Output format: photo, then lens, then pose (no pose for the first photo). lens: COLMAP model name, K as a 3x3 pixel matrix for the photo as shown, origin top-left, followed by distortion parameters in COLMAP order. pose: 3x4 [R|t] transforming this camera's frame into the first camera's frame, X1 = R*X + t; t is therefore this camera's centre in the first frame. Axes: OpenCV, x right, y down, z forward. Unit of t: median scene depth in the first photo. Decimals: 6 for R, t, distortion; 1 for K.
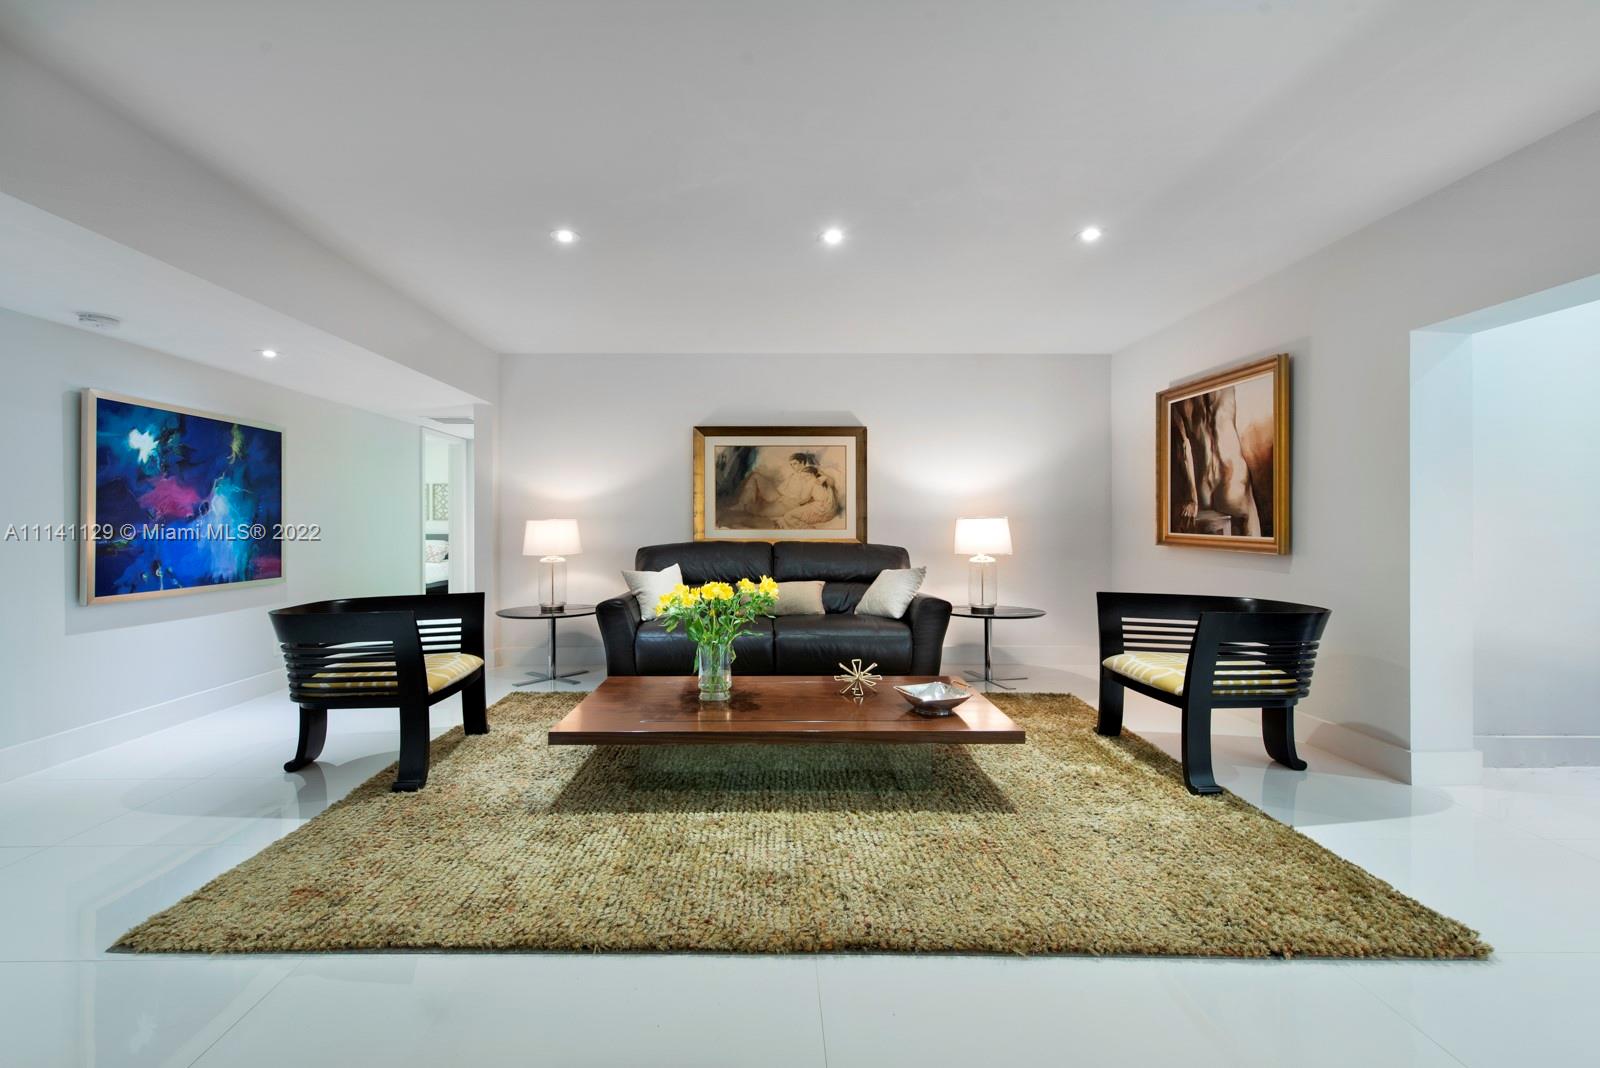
lens RADIAL K [[614.6, 0, 785.2], [0, 614.6, 524.0], [0, 0, 1]] dist [0.012973, 0.000030]
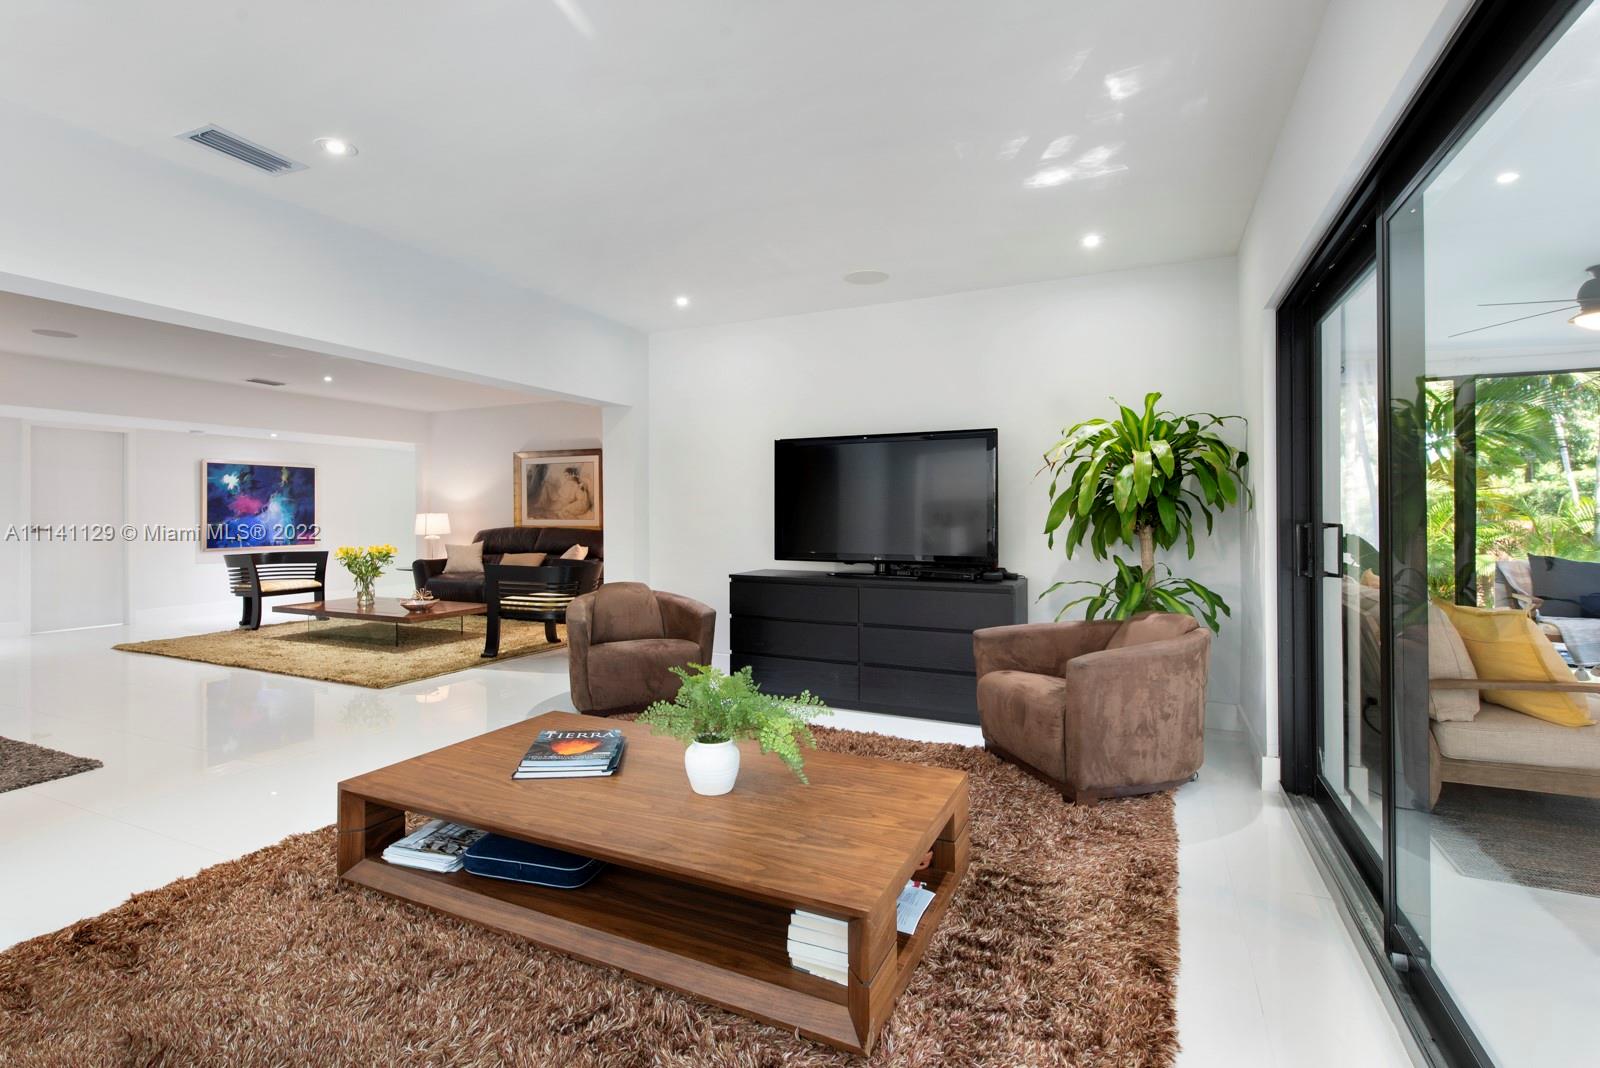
lens RADIAL K [[731.4, 0, 809.4], [0, 731.4, 520.0], [0, 0, 1]] dist [0.030845, 0.000136]
pose [[0.904396, 0.000254, -0.426694, 1.601935], [0.002620, 0.999978, 0.006150, 0.000460], [0.426686, -0.006680, 0.904375, -0.422485]]
